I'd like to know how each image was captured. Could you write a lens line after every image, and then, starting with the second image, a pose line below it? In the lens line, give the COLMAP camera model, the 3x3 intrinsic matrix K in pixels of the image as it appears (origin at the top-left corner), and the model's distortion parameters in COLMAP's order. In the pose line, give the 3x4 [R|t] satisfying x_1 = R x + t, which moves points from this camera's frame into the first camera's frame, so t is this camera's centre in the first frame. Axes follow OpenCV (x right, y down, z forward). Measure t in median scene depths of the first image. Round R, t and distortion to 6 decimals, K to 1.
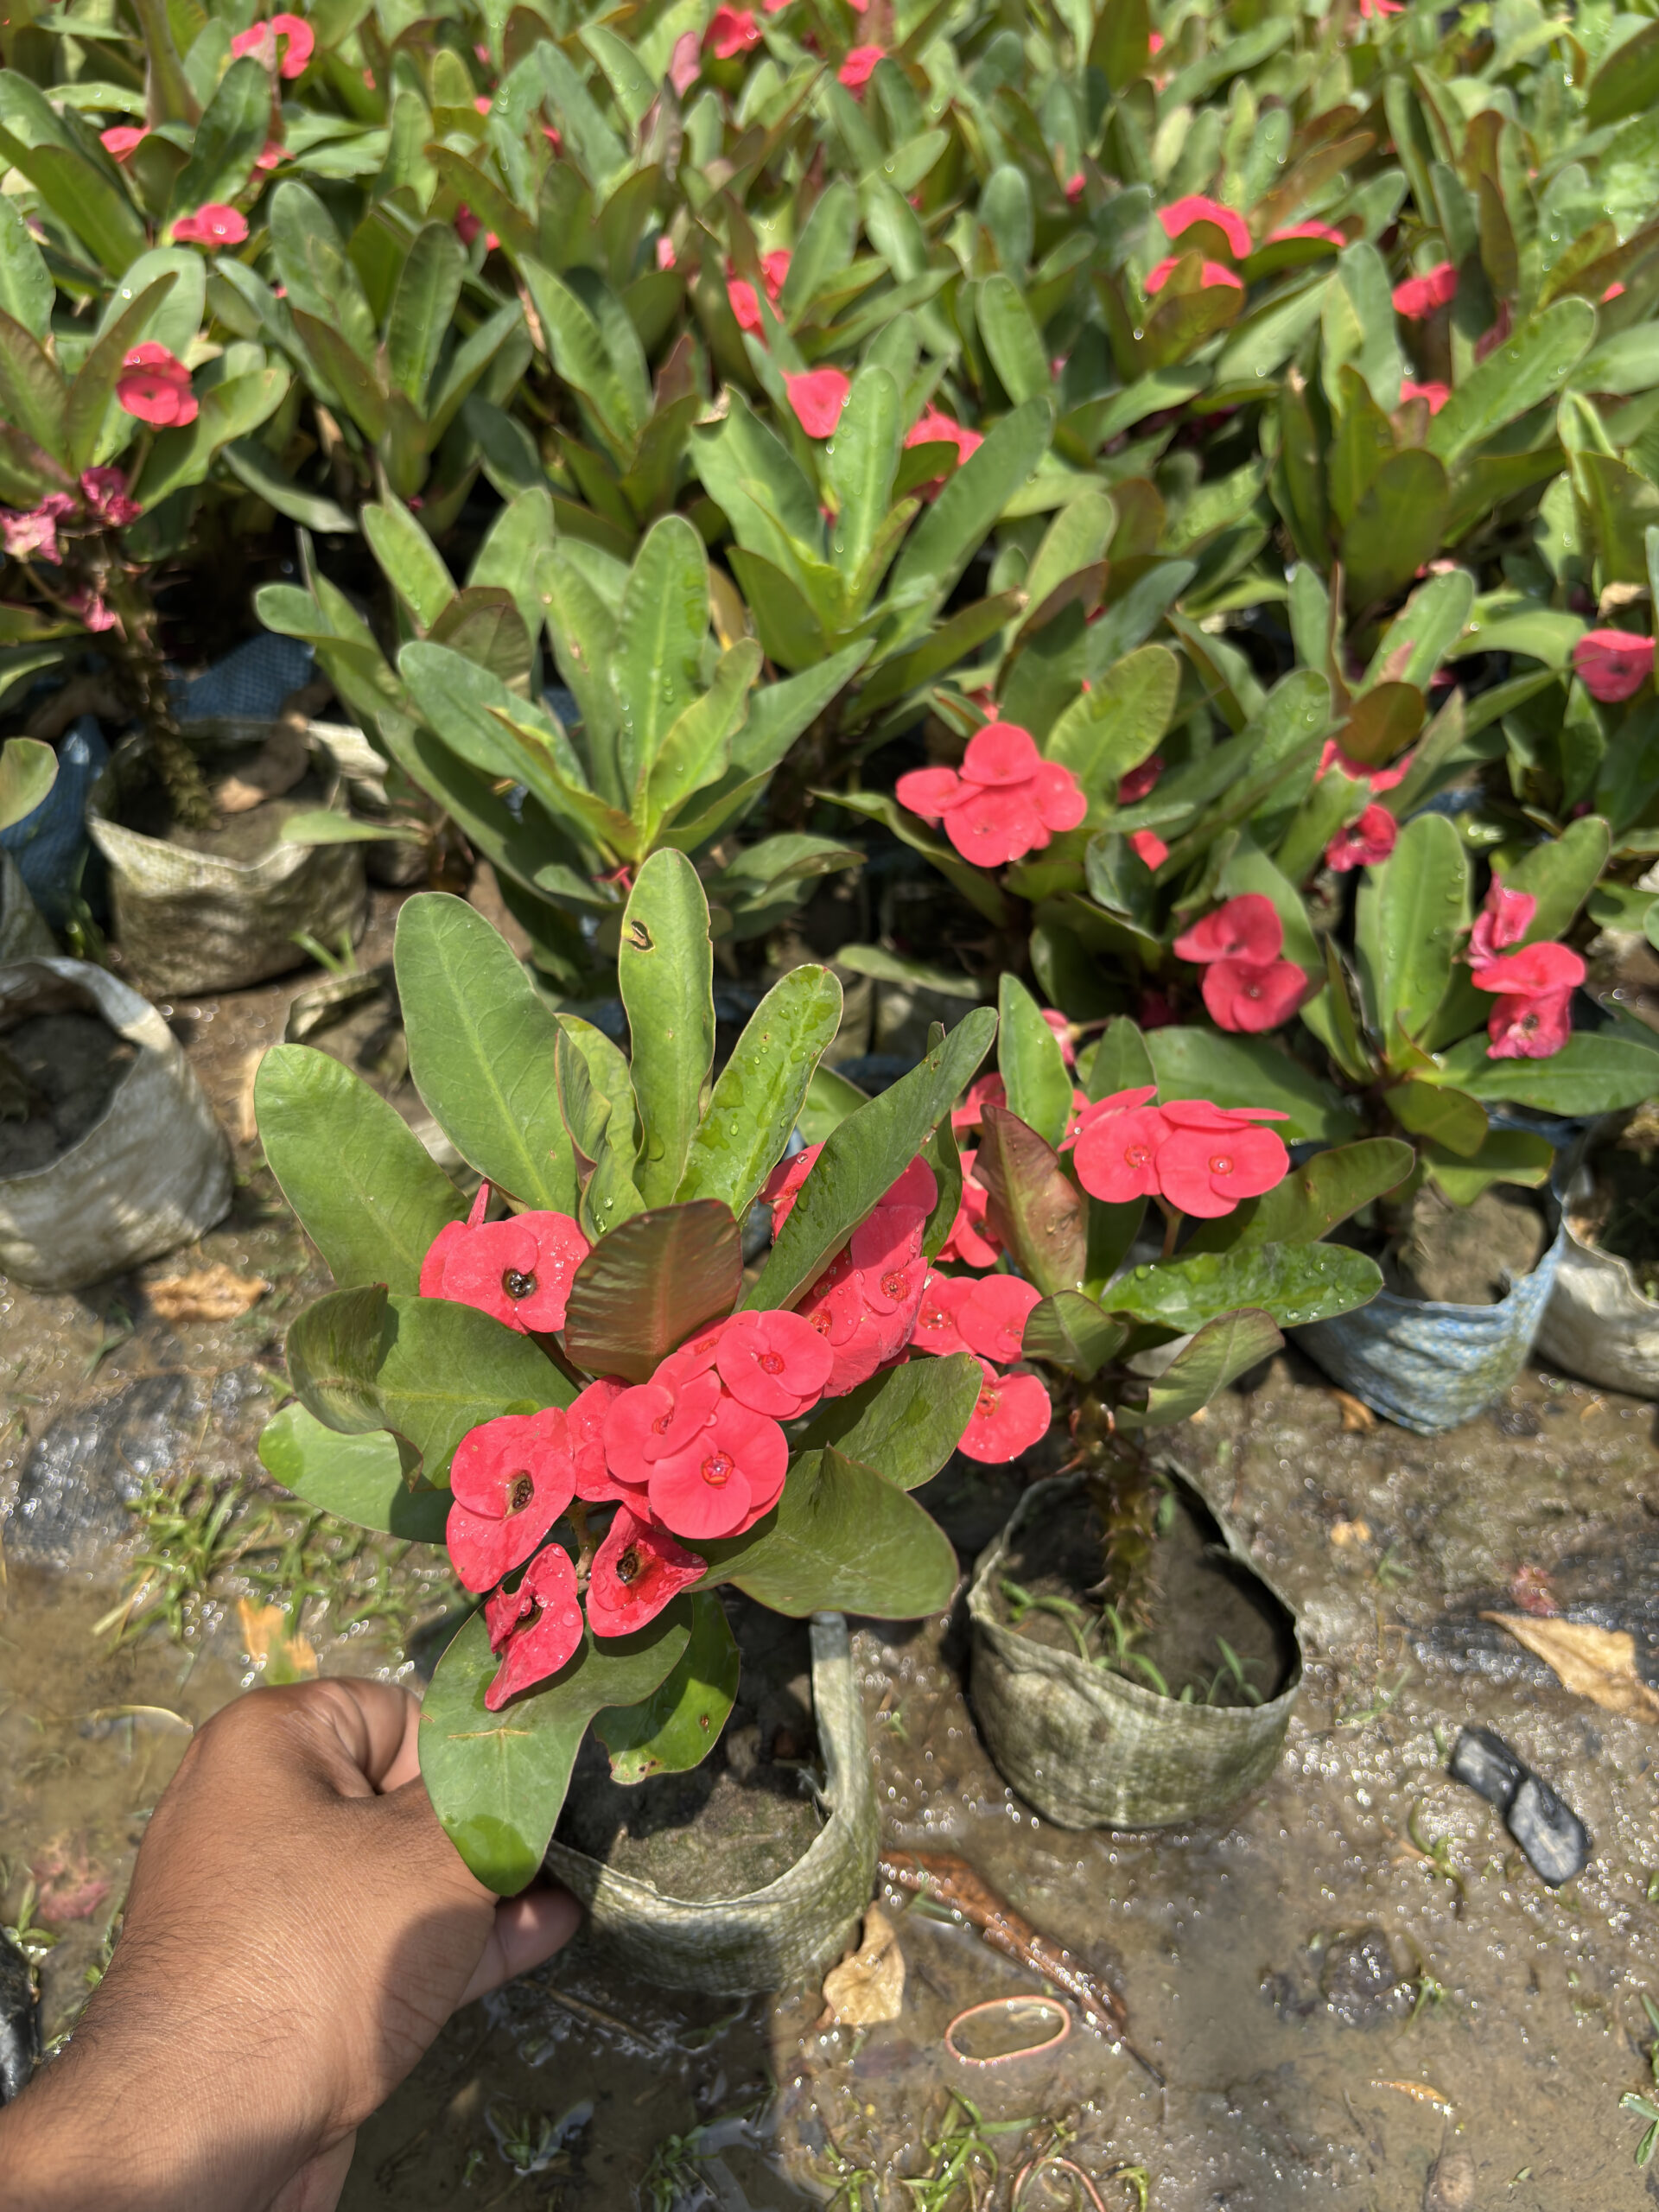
lens RADIAL K [[1764.7, 0, 786.5], [0, 1764.7, 1109.0], [0, 0, 1]] dist [0.019768, -0.052141]
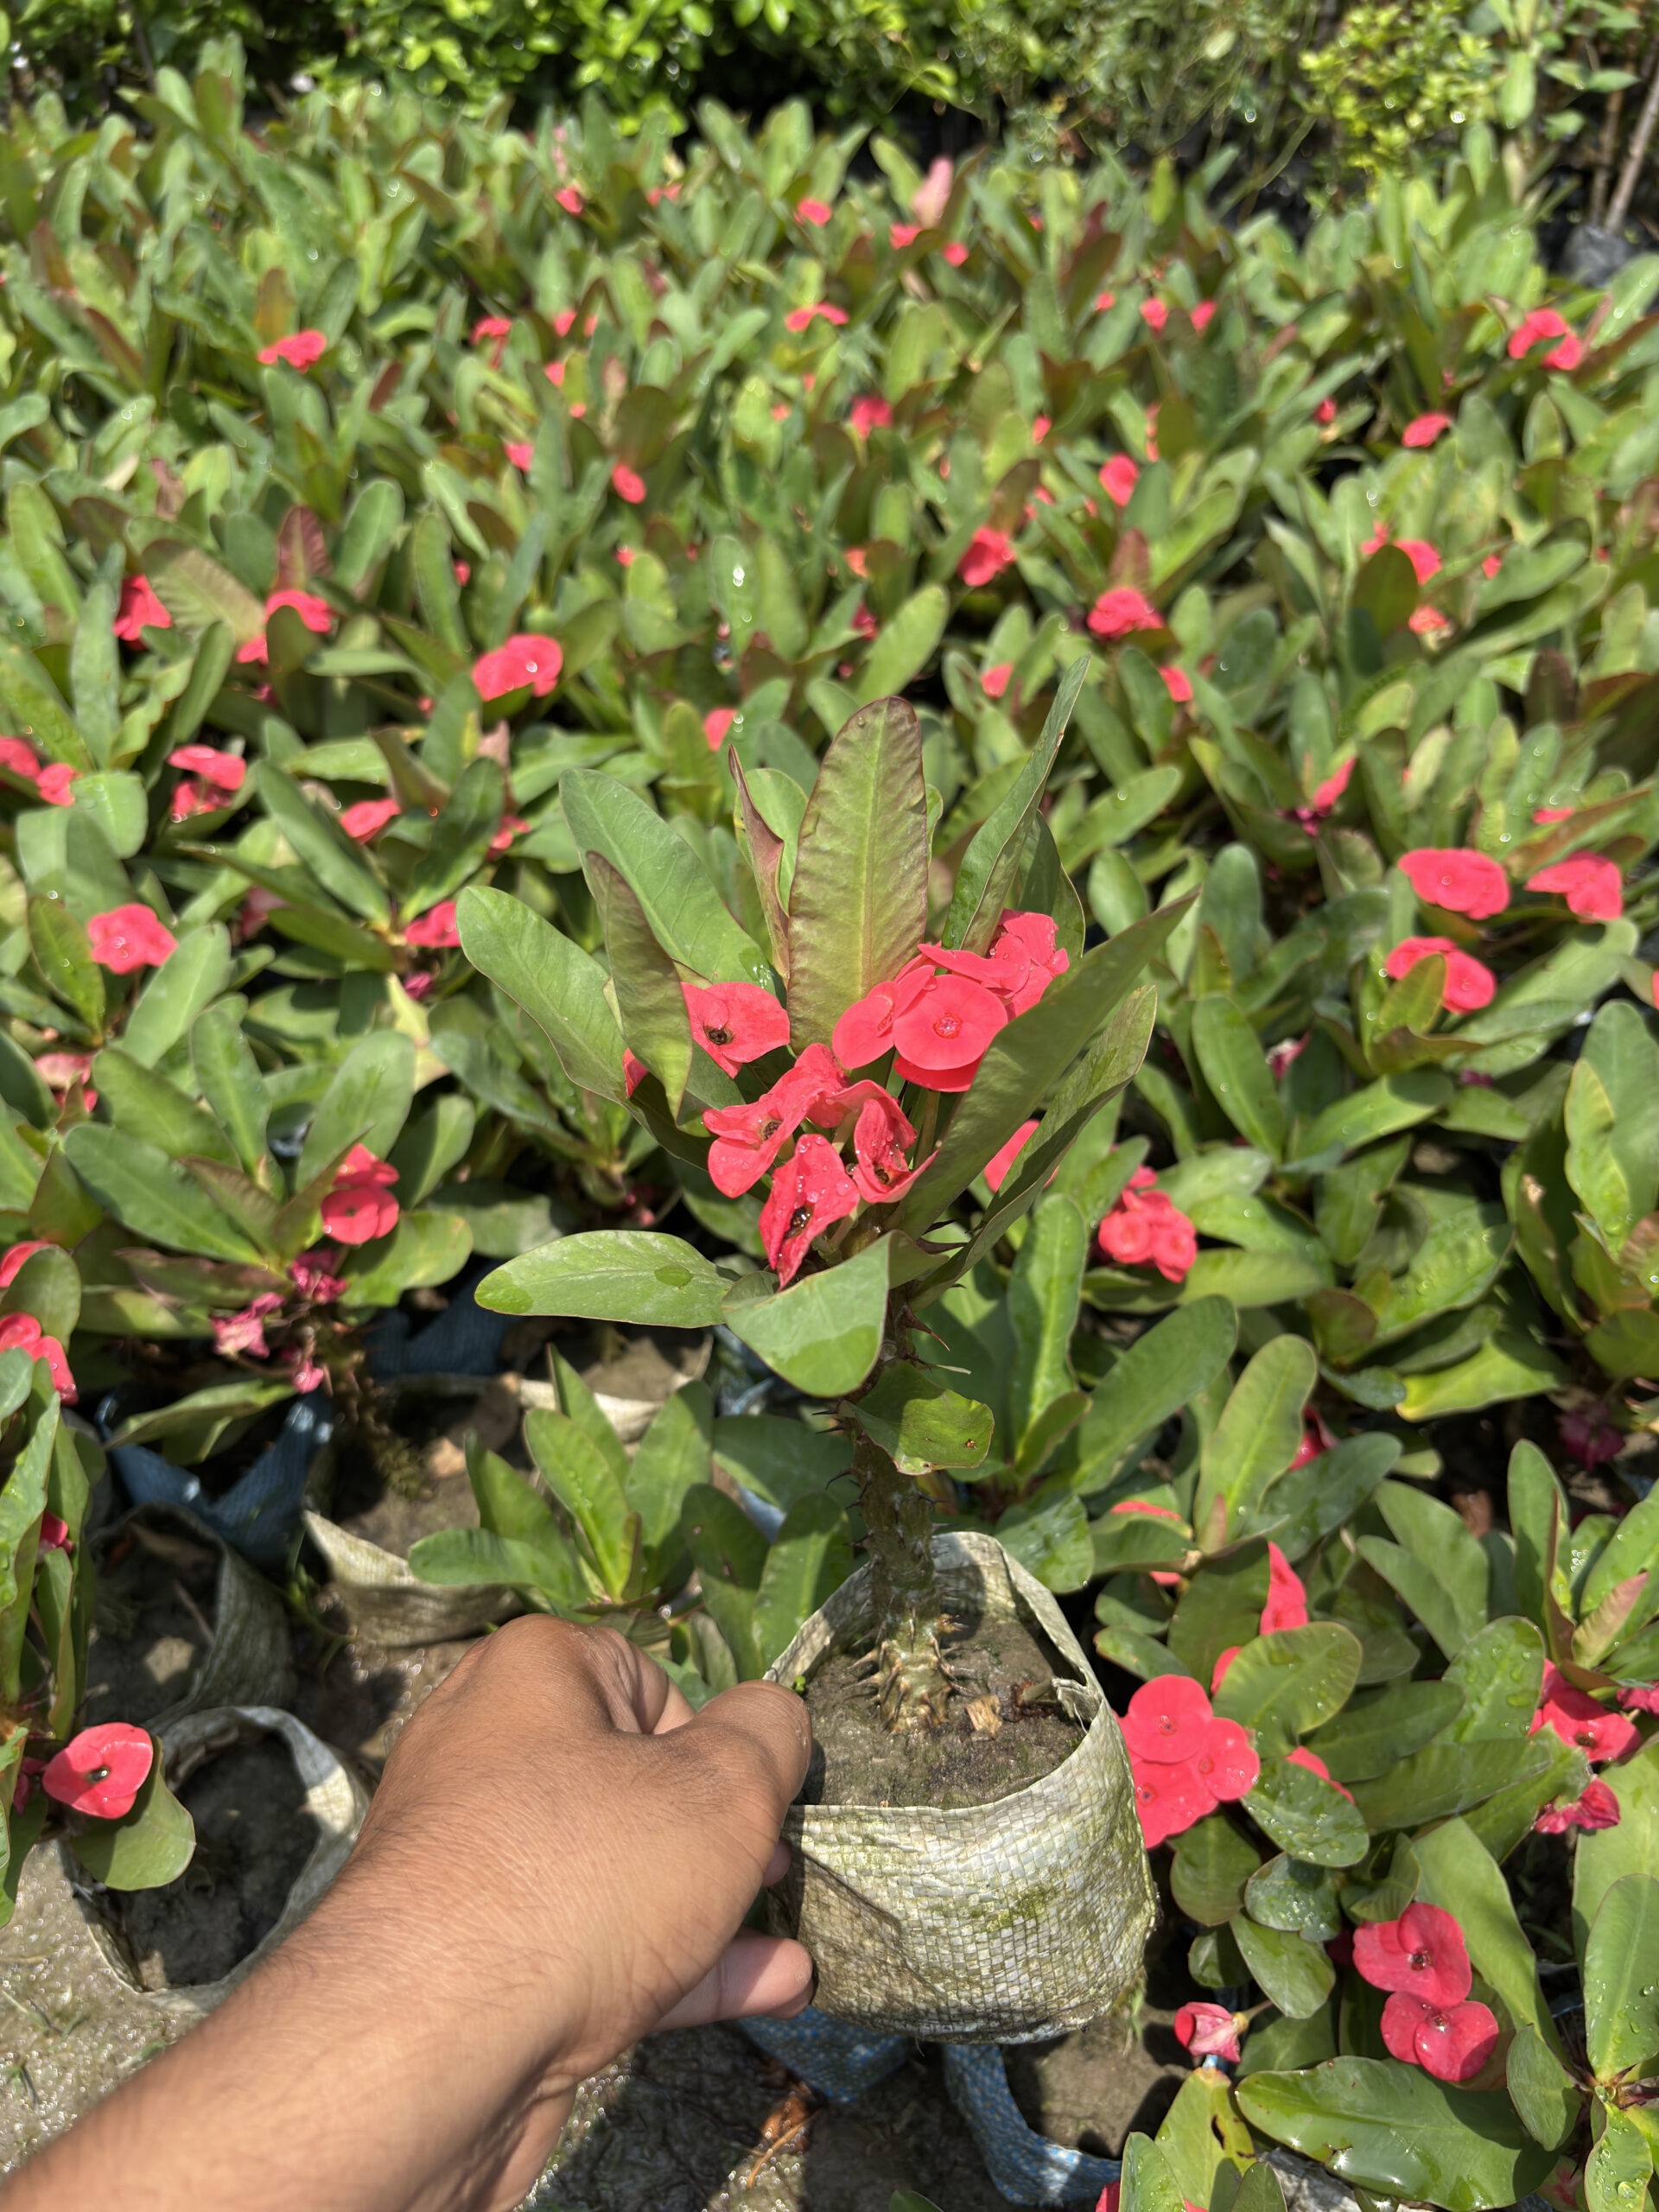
lens RADIAL K [[1764.7, 0, 786.5], [0, 1764.7, 1109.0], [0, 0, 1]] dist [0.019768, -0.052141]
pose [[0.983264, 0.024627, -0.180515, 0.065553], [-0.032260, 0.998700, -0.039476, -0.368616], [0.179308, 0.044639, 0.982780, 0.020526]]
